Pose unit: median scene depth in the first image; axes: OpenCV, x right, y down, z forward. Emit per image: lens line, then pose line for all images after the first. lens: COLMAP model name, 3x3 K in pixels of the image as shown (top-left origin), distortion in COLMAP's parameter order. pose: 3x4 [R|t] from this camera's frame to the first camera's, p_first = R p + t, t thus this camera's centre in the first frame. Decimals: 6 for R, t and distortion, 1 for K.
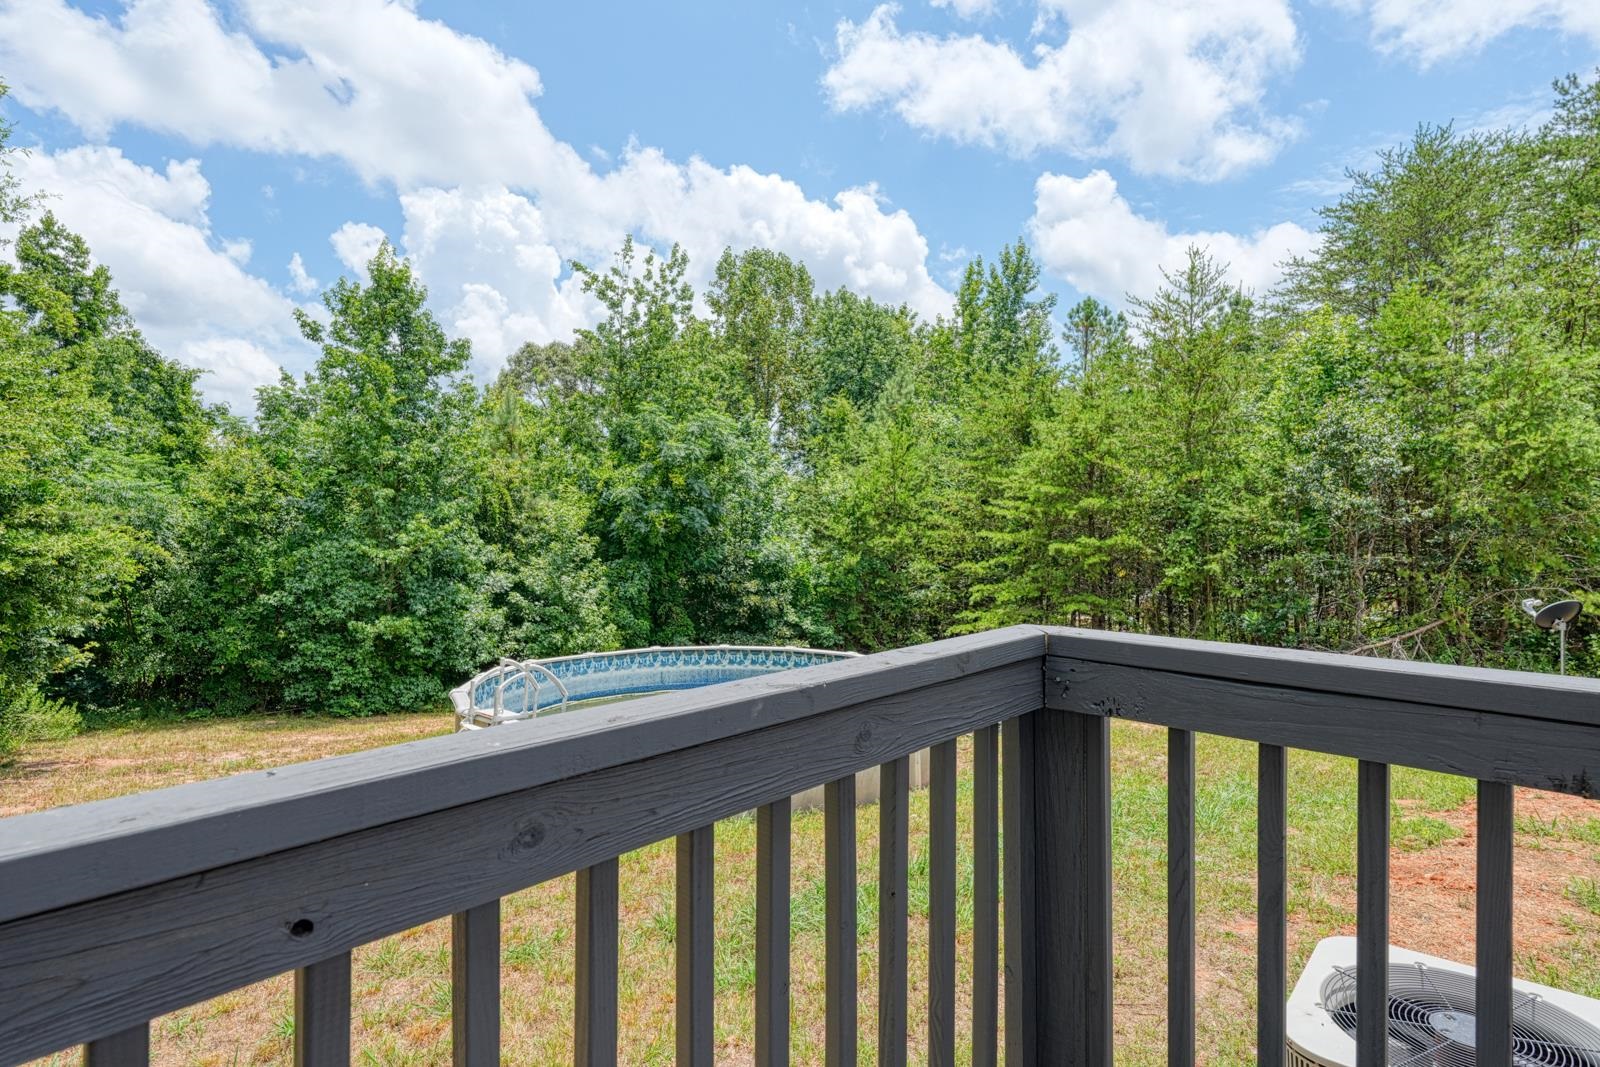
lens RADIAL K [[751.1, 0, 786.9], [0, 751.1, 527.5], [0, 0, 1]] dist [-0.001707, -0.000036]
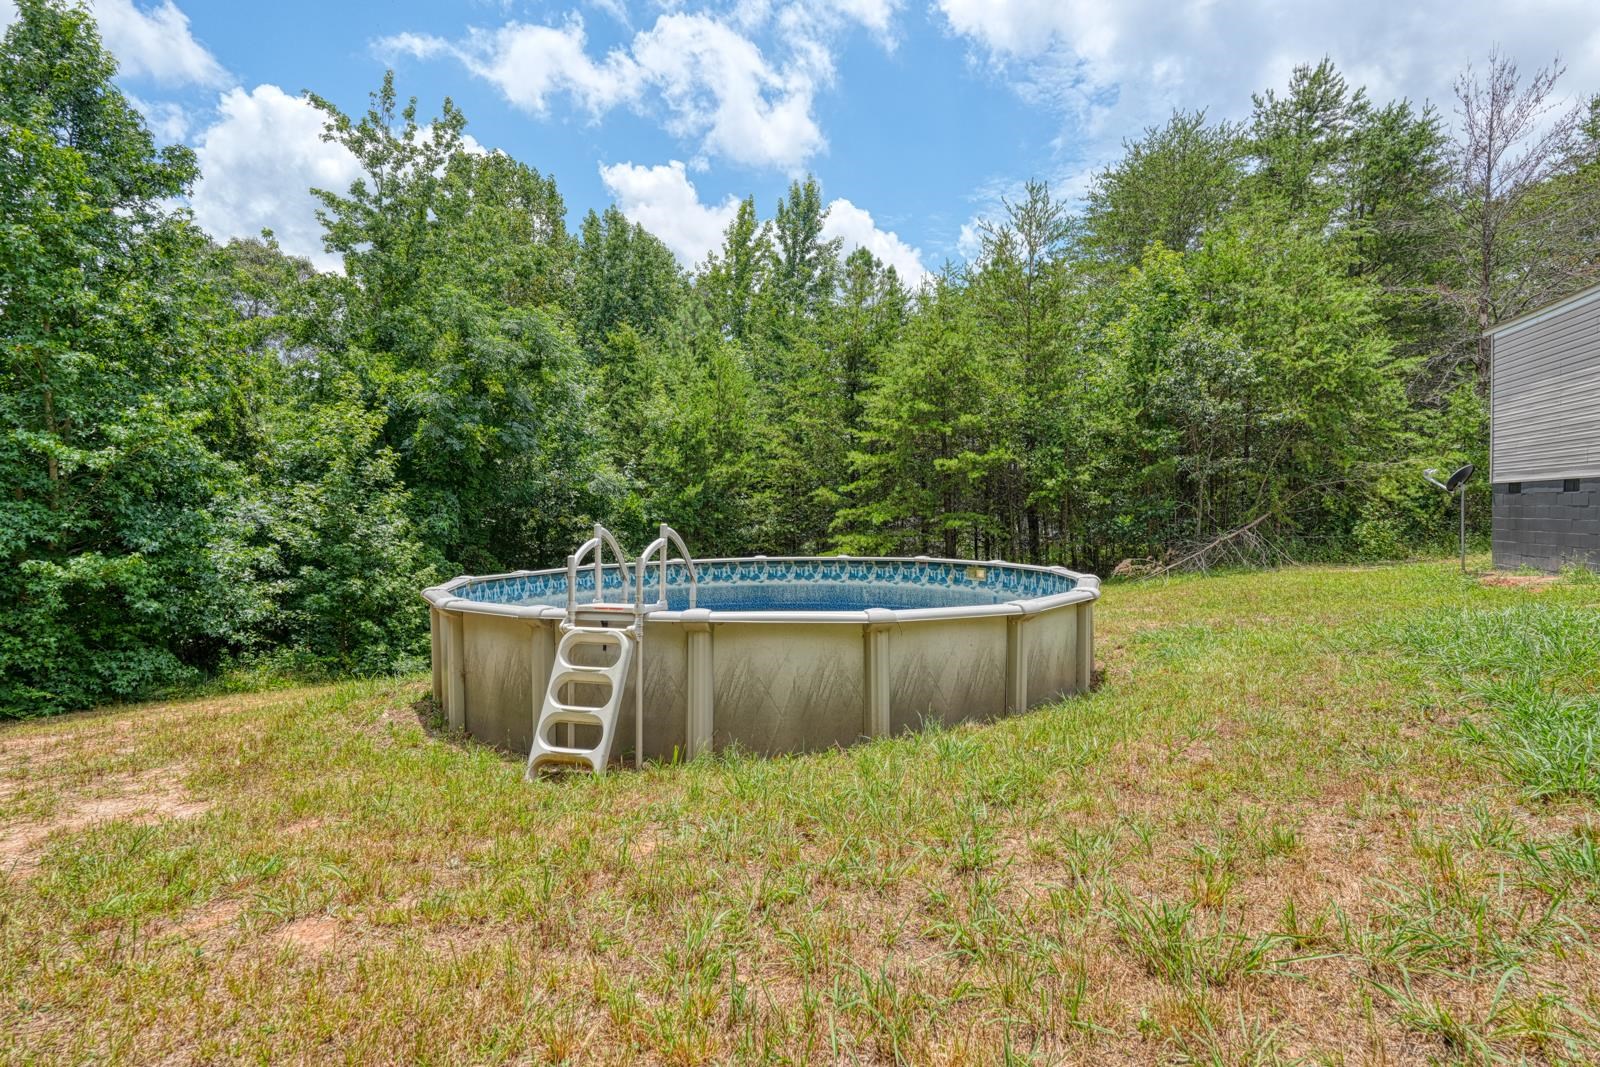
lens RADIAL K [[751.1, 0, 786.9], [0, 751.1, 527.5], [0, 0, 1]] dist [-0.001707, -0.000036]
pose [[0.918068, -0.025155, 0.395625, -0.191501], [0.010491, 0.999177, 0.039187, 0.061165], [-0.396285, -0.031826, 0.917576, 0.146211]]
